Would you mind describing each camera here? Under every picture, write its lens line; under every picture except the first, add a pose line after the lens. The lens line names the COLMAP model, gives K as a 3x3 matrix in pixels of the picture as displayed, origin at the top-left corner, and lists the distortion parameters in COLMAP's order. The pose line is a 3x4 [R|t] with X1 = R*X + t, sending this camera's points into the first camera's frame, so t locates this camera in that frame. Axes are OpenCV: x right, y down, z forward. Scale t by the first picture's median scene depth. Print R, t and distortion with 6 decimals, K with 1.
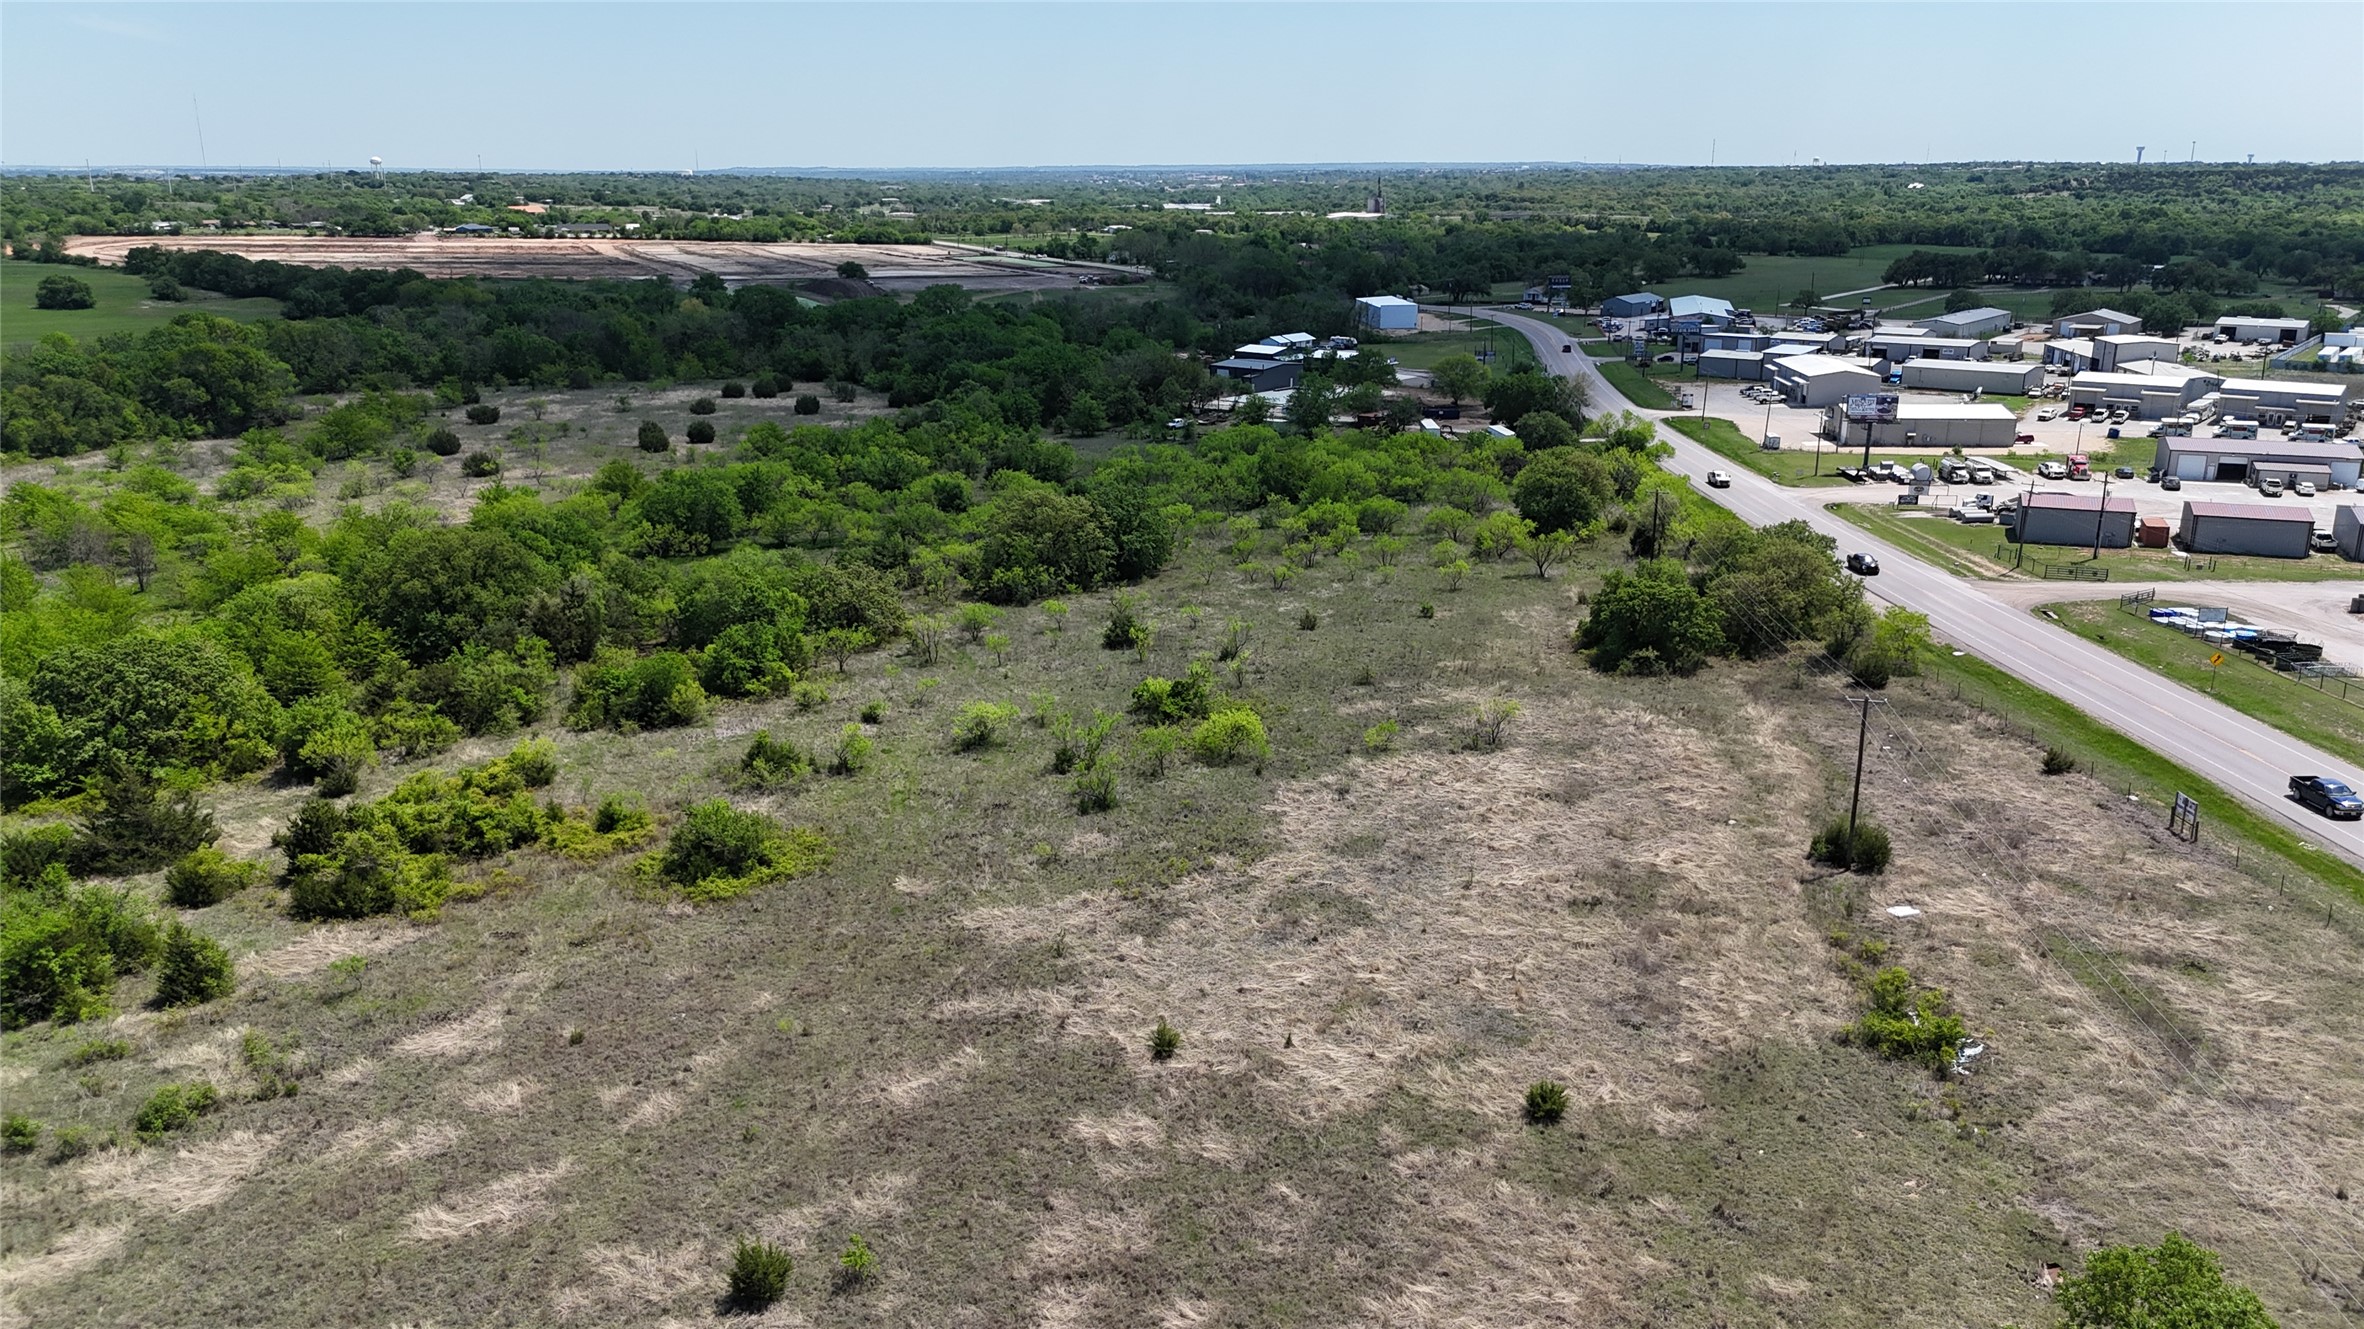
lens RADIAL K [[1750.7, 0, 1191.0], [0, 1750.7, 669.8], [0, 0, 1]] dist [0.072531, -0.056885]
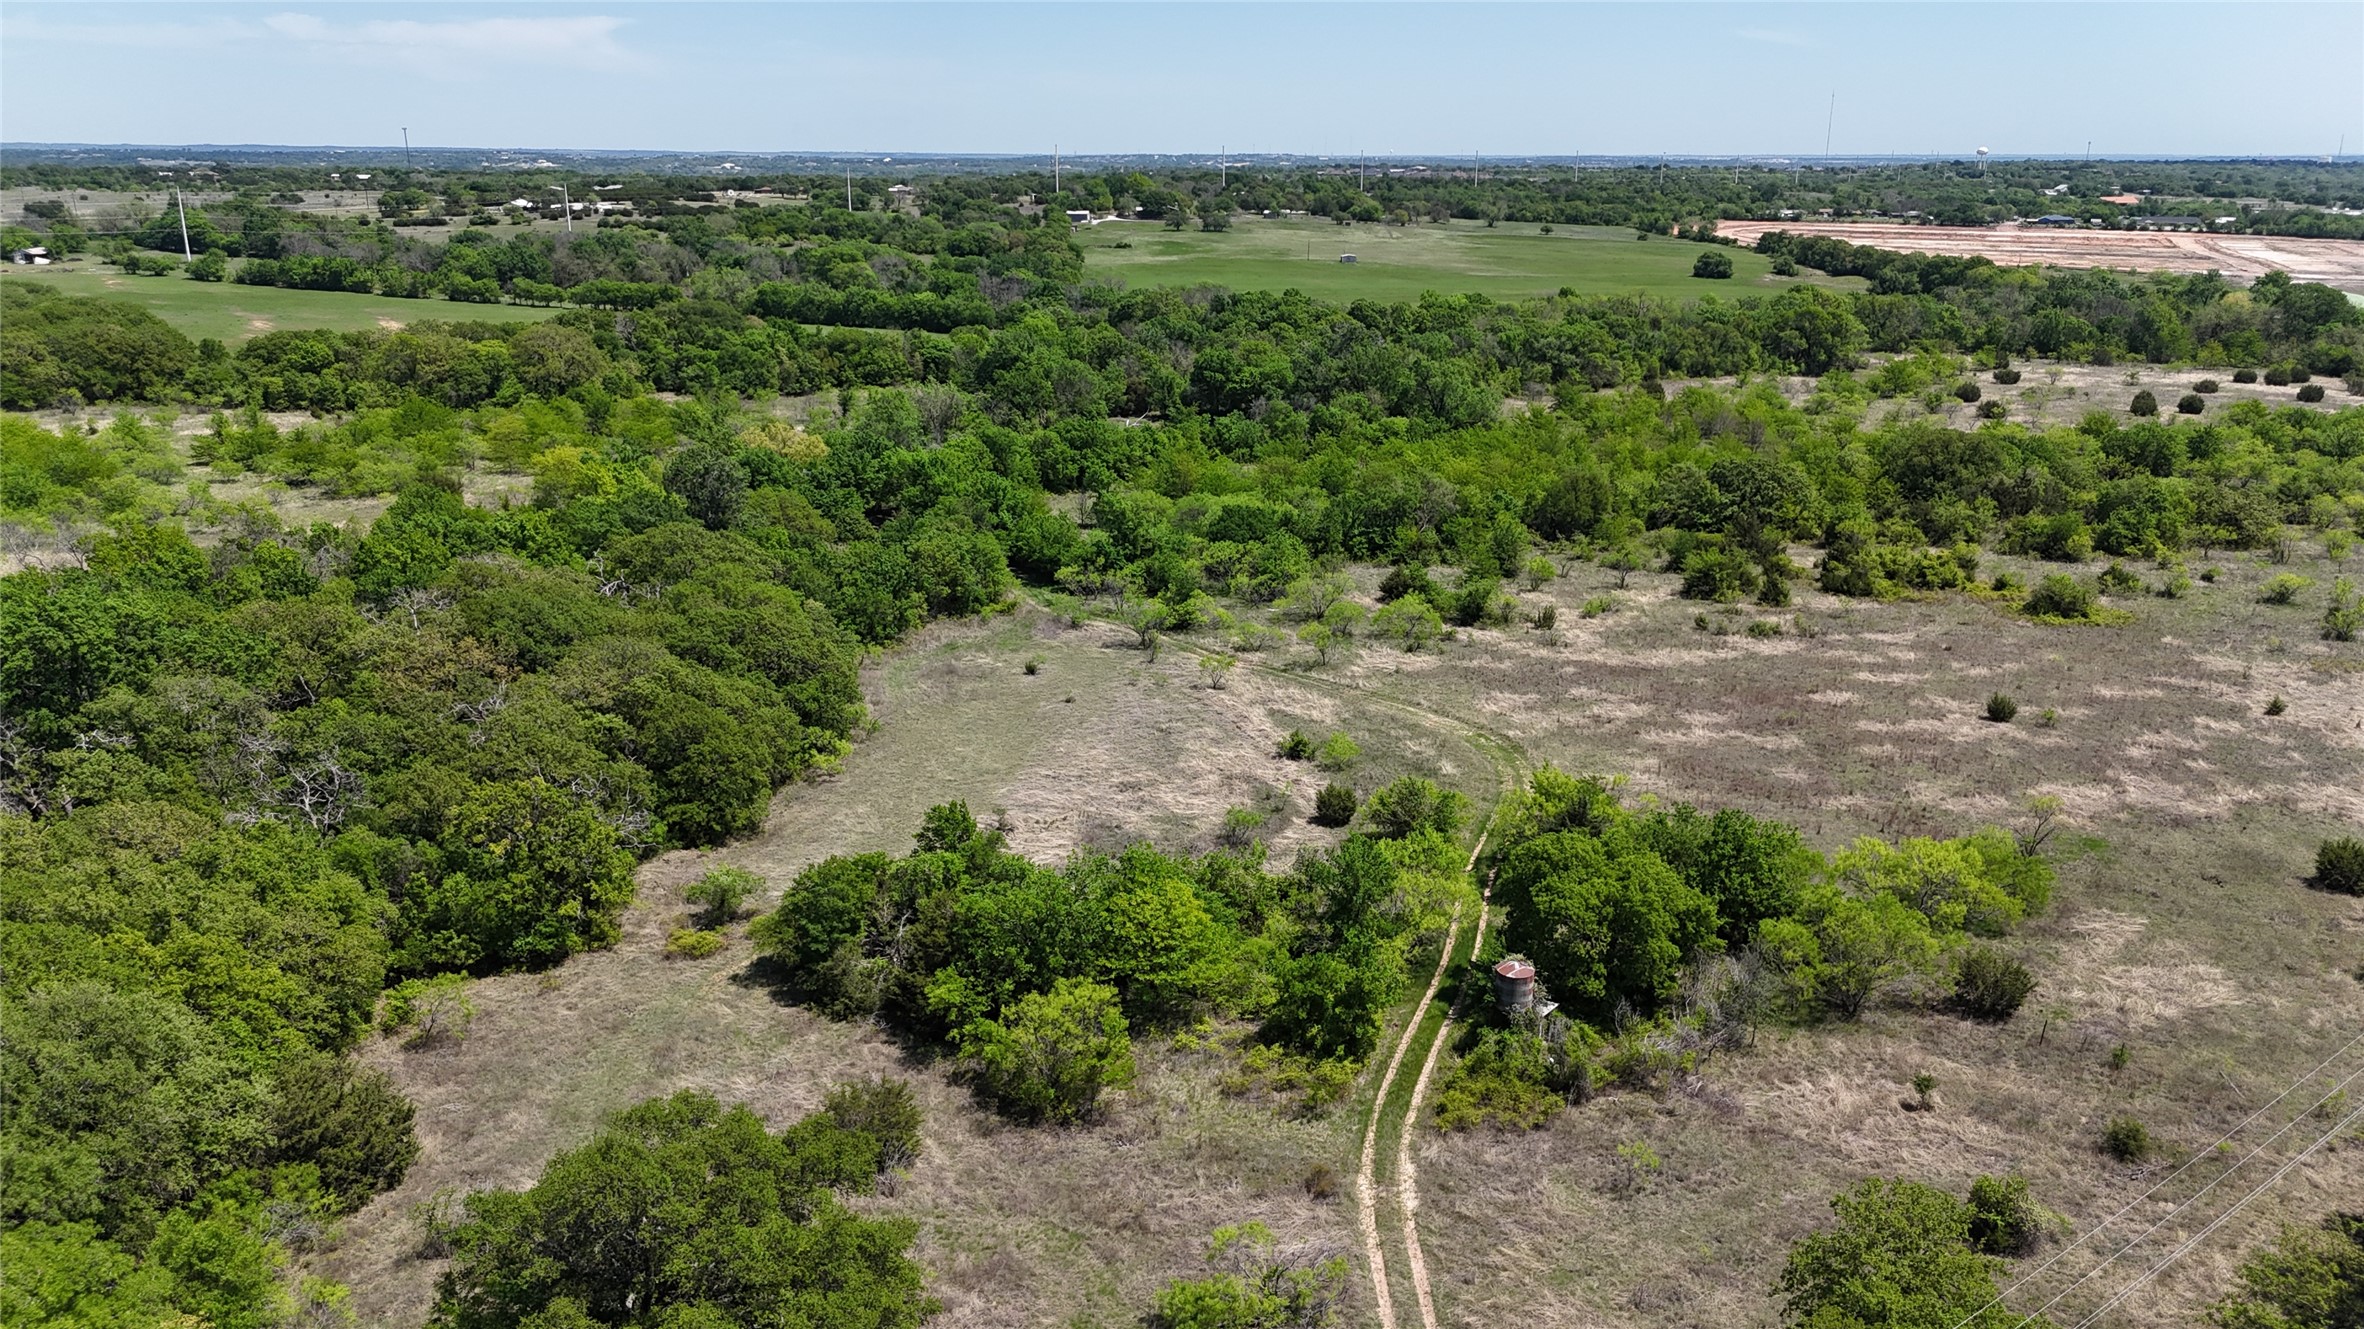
lens RADIAL K [[1750.7, 0, 1191.0], [0, 1750.7, 669.8], [0, 0, 1]] dist [0.072531, -0.056885]
pose [[0.682813, 0.212207, -0.699096, 0.103976], [-0.207270, 0.973838, 0.093161, 0.049987], [0.700575, 0.081290, 0.708933, -0.223320]]
